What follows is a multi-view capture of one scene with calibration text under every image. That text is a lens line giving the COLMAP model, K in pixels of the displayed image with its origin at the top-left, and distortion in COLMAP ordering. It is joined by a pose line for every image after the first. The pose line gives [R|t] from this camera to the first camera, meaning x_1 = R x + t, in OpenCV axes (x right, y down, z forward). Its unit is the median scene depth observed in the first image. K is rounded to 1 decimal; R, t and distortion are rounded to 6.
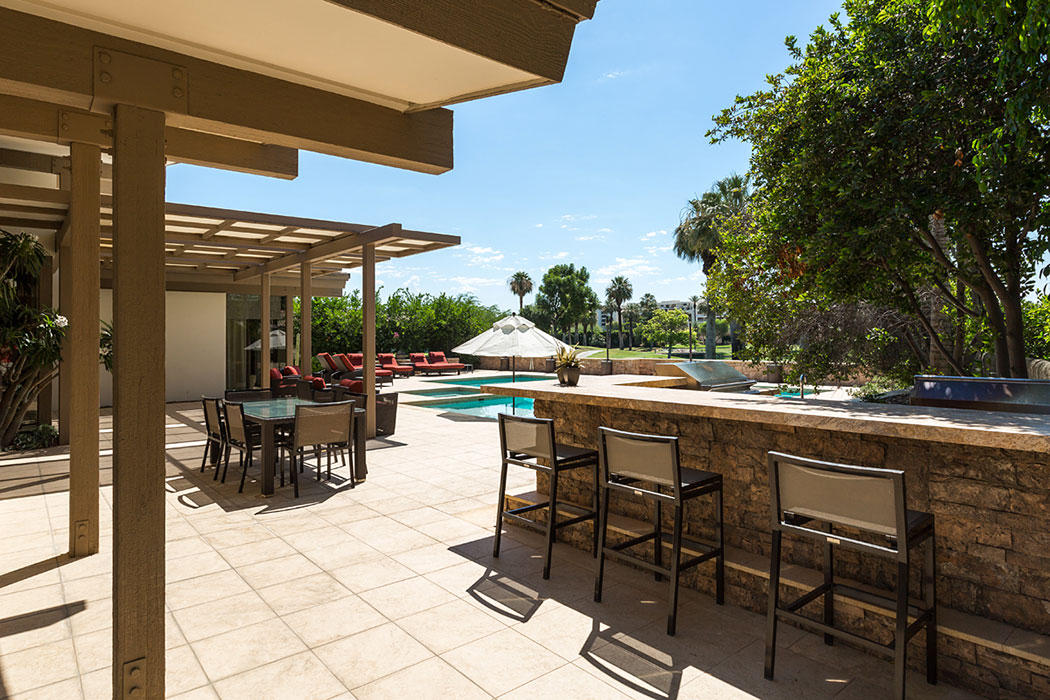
lens RADIAL K [[614.4, 0, 523.1], [0, 614.4, 343.8], [0, 0, 1]] dist [-0.007146, 0.007075]
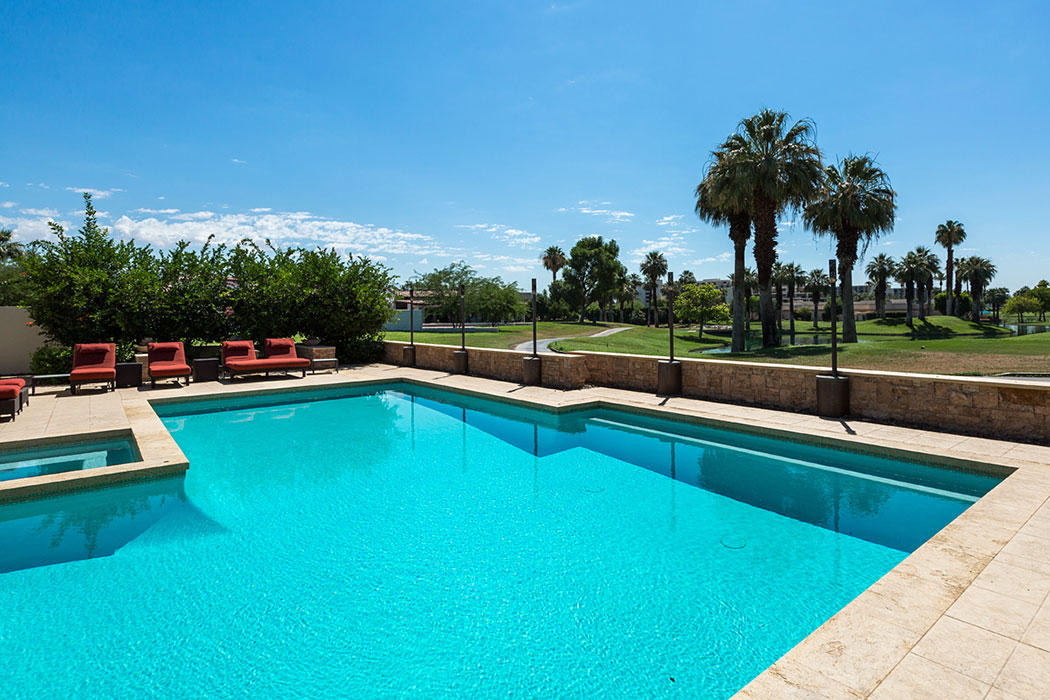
lens RADIAL K [[564.1, 0, 603.5], [0, 564.1, 316.5], [0, 0, 1]] dist [0.002898, 0.002778]
pose [[0.999120, 0.000949, 0.041944, 0.048170], [-0.000745, 0.999988, -0.004881, -0.001943], [-0.041948, 0.004845, 0.999108, 0.128275]]
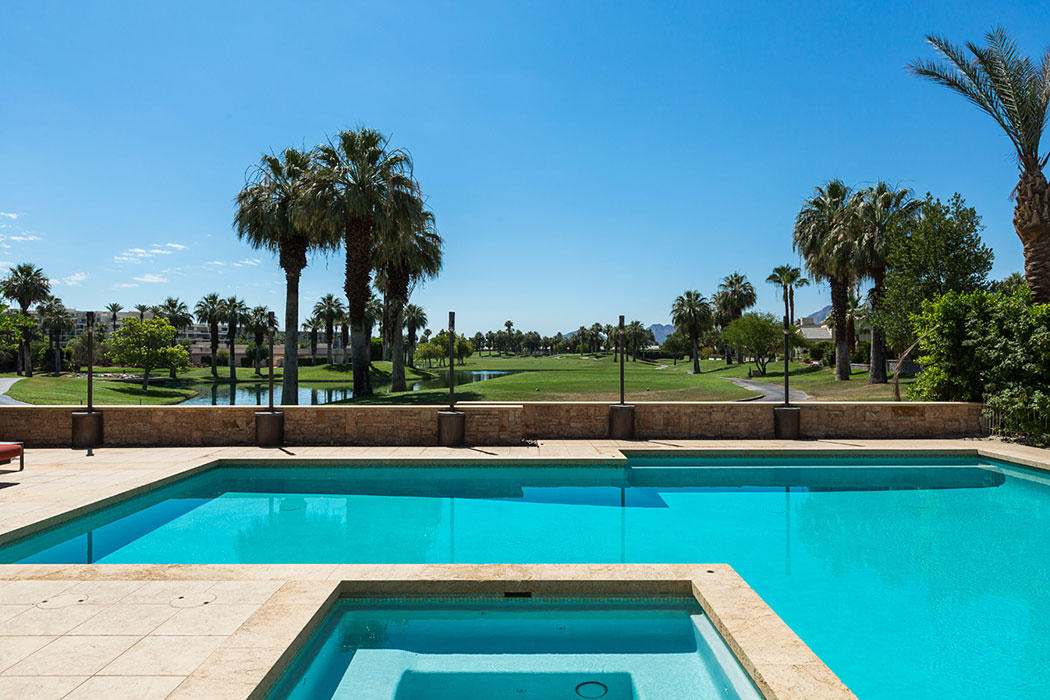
lens RADIAL K [[654.7, 0, 523.9], [0, 654.7, 356.5], [0, 0, 1]] dist [0.003841, 0.000859]
pose [[0.639045, 0.008112, 0.769127, -0.053977], [0.002311, 0.999920, -0.012467, -0.001660], [-0.769166, 0.009744, 0.638975, 0.176190]]
